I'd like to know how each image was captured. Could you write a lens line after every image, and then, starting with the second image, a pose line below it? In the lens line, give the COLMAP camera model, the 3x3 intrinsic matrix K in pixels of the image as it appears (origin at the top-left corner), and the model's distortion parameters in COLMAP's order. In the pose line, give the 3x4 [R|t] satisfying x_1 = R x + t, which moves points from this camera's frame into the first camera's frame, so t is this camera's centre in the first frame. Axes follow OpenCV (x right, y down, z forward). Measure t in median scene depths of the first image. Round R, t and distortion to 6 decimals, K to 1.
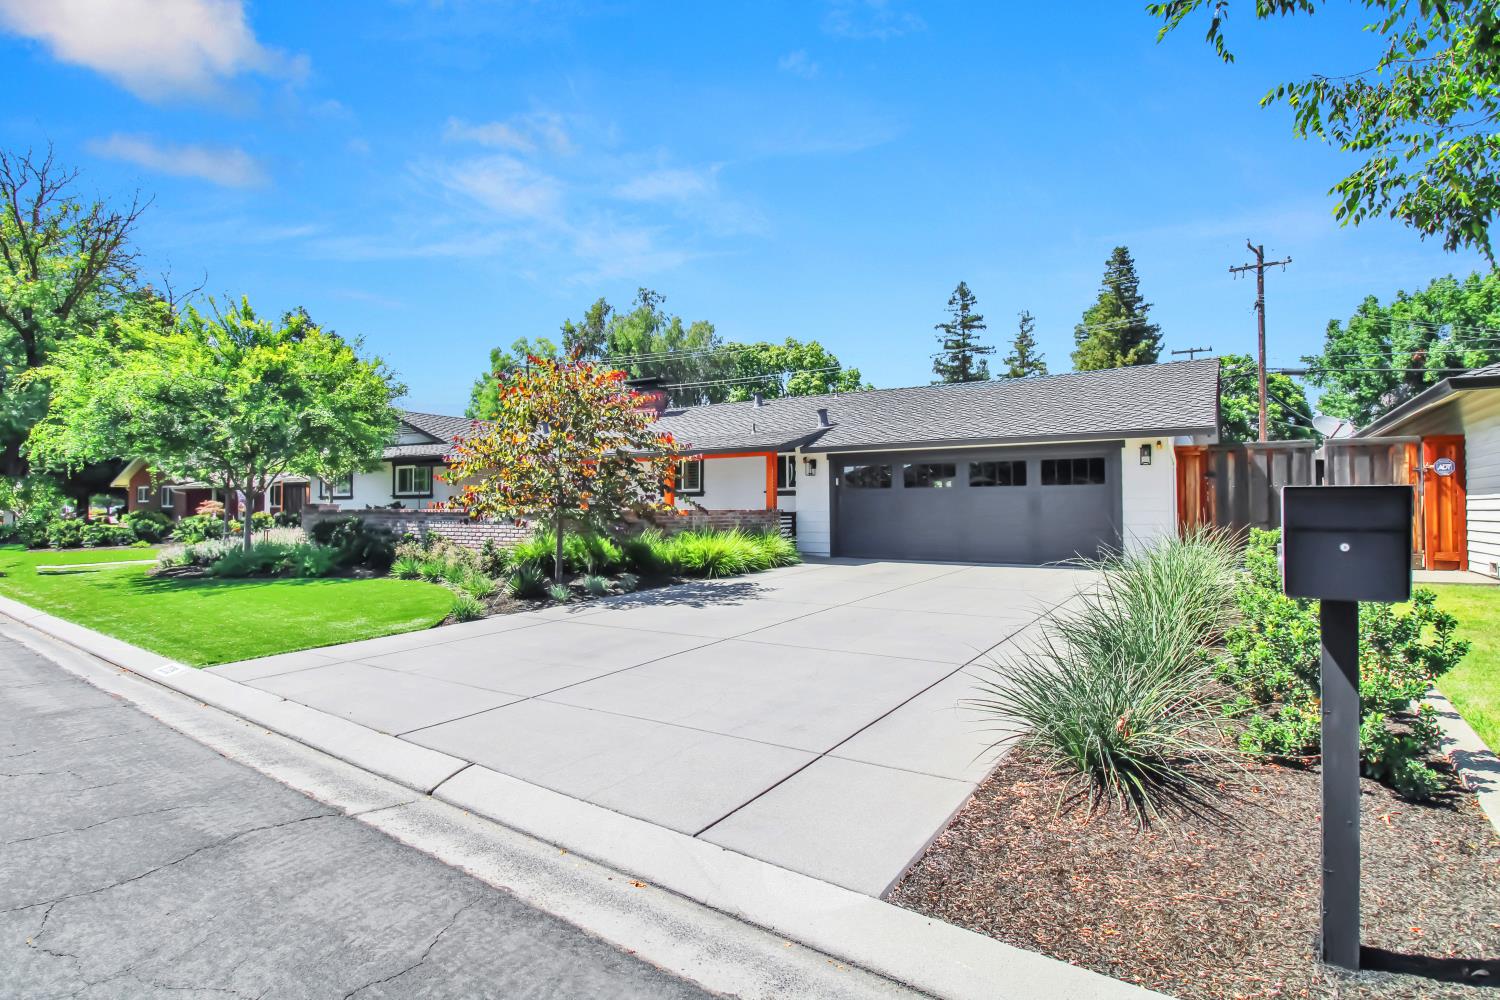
lens RADIAL K [[744.8, 0, 750.8], [0, 744.8, 500.5], [0, 0, 1]] dist [0.013791, -0.015763]
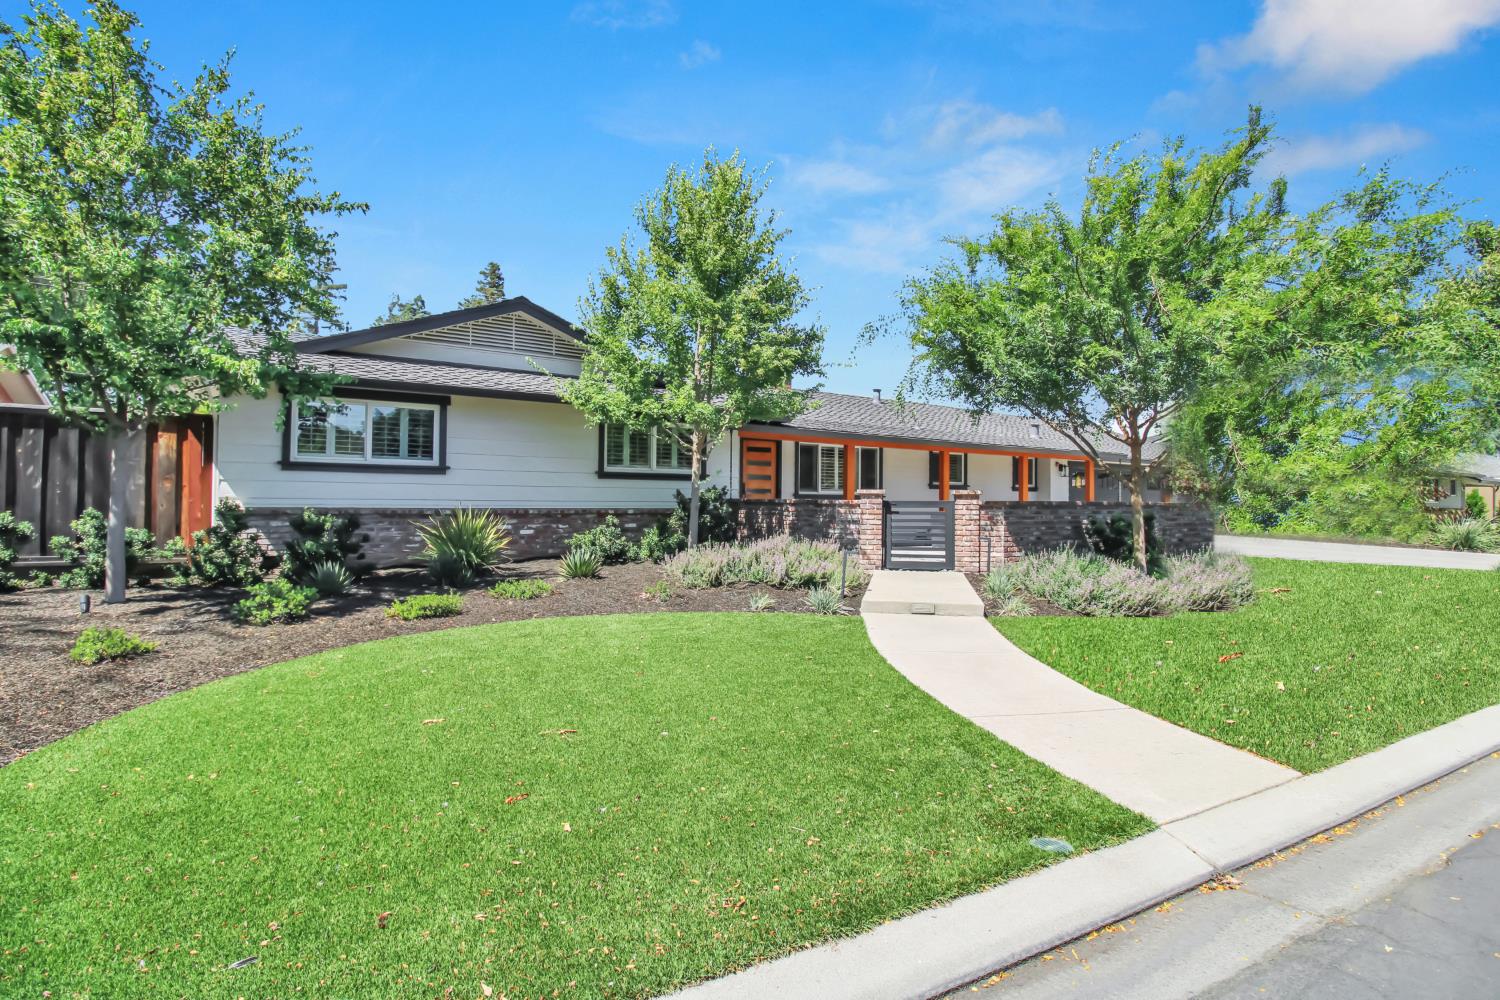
lens RADIAL K [[696.3, 0, 754.5], [0, 696.3, 492.7], [0, 0, 1]] dist [0.001049, -0.013273]
pose [[0.421160, 0.014340, 0.906873, -1.184754], [-0.017111, 0.999823, -0.007863, 0.013308], [-0.906825, -0.012206, 0.421331, 0.928616]]
